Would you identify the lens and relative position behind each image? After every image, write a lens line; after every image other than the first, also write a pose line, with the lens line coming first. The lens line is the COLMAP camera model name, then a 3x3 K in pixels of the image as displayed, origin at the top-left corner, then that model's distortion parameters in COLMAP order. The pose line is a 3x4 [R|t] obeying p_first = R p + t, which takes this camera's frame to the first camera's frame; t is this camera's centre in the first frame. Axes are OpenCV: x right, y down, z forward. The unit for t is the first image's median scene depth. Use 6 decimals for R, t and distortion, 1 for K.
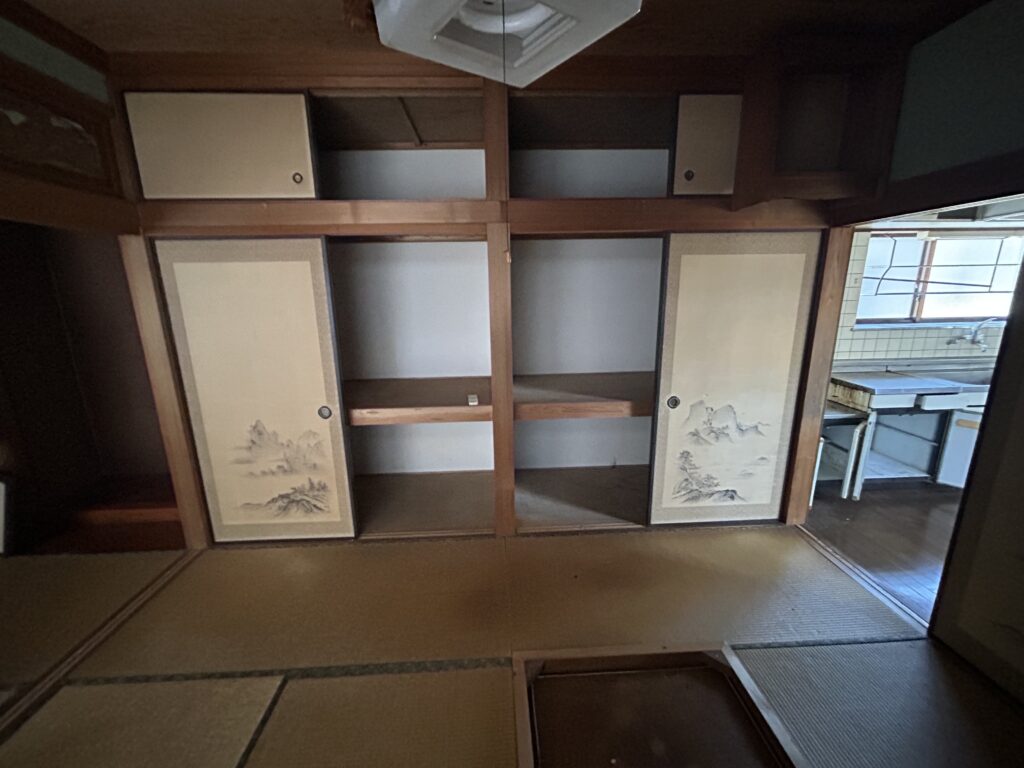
lens RADIAL K [[412.9, 0, 509.0], [0, 412.9, 384.3], [0, 0, 1]] dist [-0.000507, 0.000137]
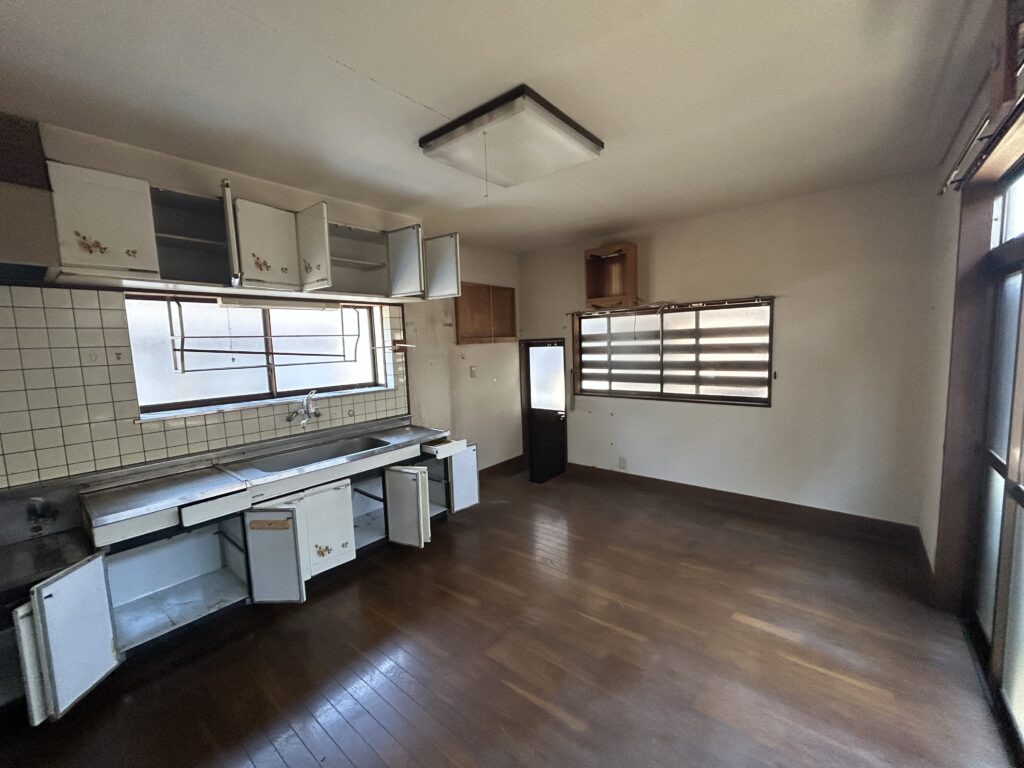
lens RADIAL K [[412.9, 0, 511.2], [0, 412.9, 383.8], [0, 0, 1]] dist [-0.000507, 0.000137]
pose [[0.671524, -0.081452, 0.736492, 0.725286], [0.194661, 0.978421, -0.069281, -0.019862], [-0.714956, 0.189890, 0.672889, 0.033349]]
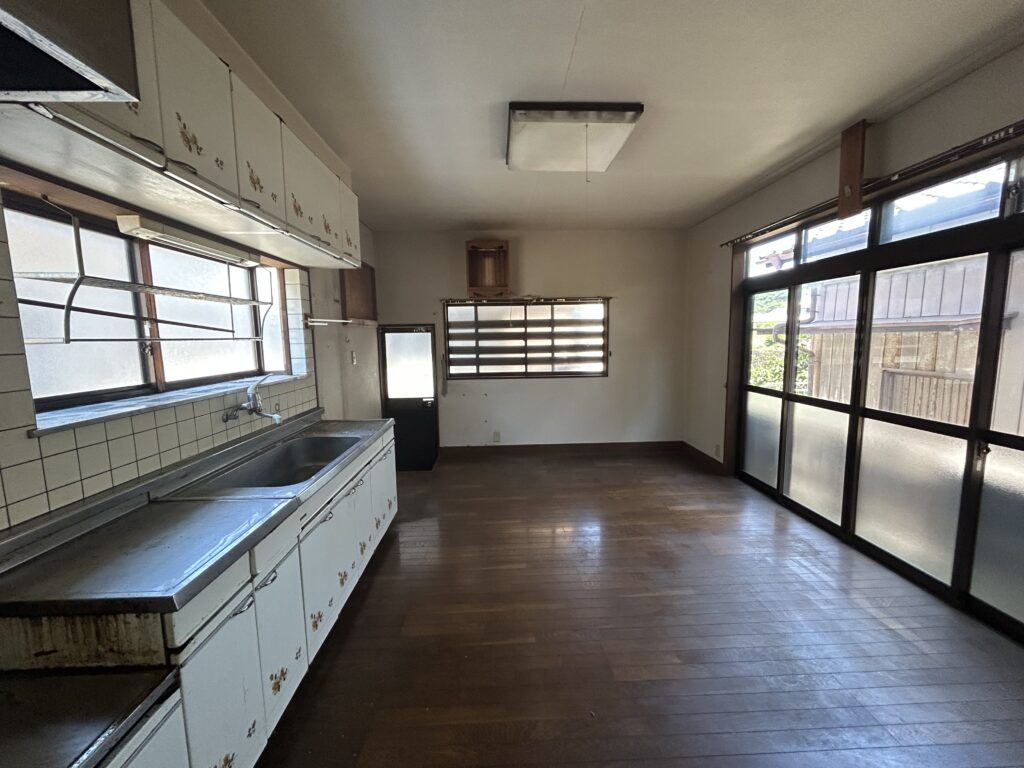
lens RADIAL K [[412.9, 0, 512.1], [0, 412.9, 384.0], [0, 0, 1]] dist [-0.000507, 0.000137]
pose [[0.007196, -0.100292, 0.994932, 0.468365], [0.245821, 0.964604, 0.095457, -0.103272], [-0.969289, 0.243888, 0.031595, 0.556557]]
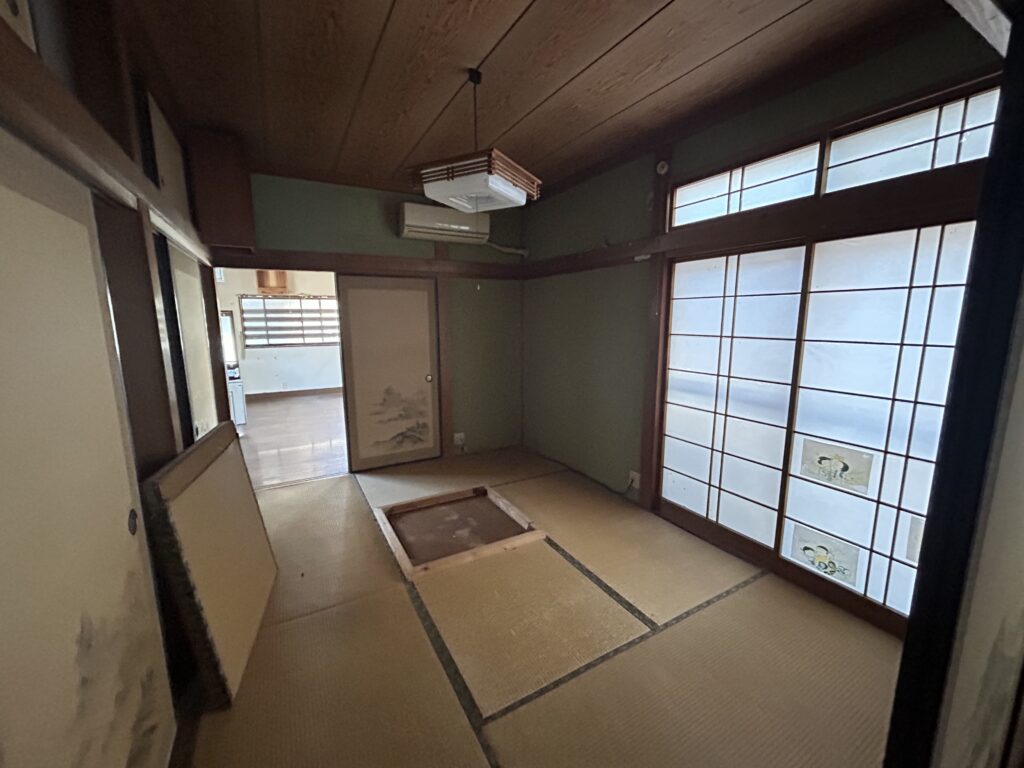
lens RADIAL K [[412.9, 0, 509.9], [0, 412.9, 384.7], [0, 0, 1]] dist [-0.000507, 0.000137]
pose [[-0.459884, -0.133248, 0.877925, -0.623554], [0.214747, 0.942641, 0.255561, -0.111922], [-0.861621, 0.306060, -0.404891, 0.559251]]
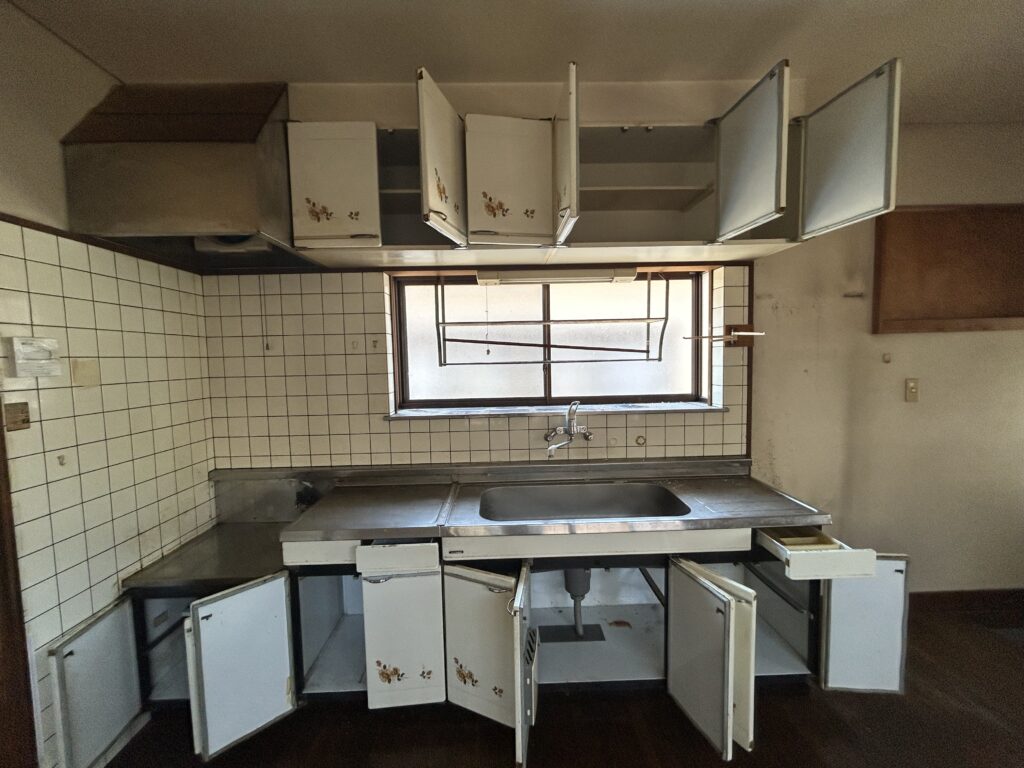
lens RADIAL K [[412.9, 0, 510.5], [0, 412.9, 384.0], [0, 0, 1]] dist [-0.000507, 0.000137]
pose [[0.999721, -0.004282, -0.023238, 1.011088], [0.000413, 0.986459, -0.164010, -0.077617], [0.023626, 0.163954, 0.986185, 0.352902]]
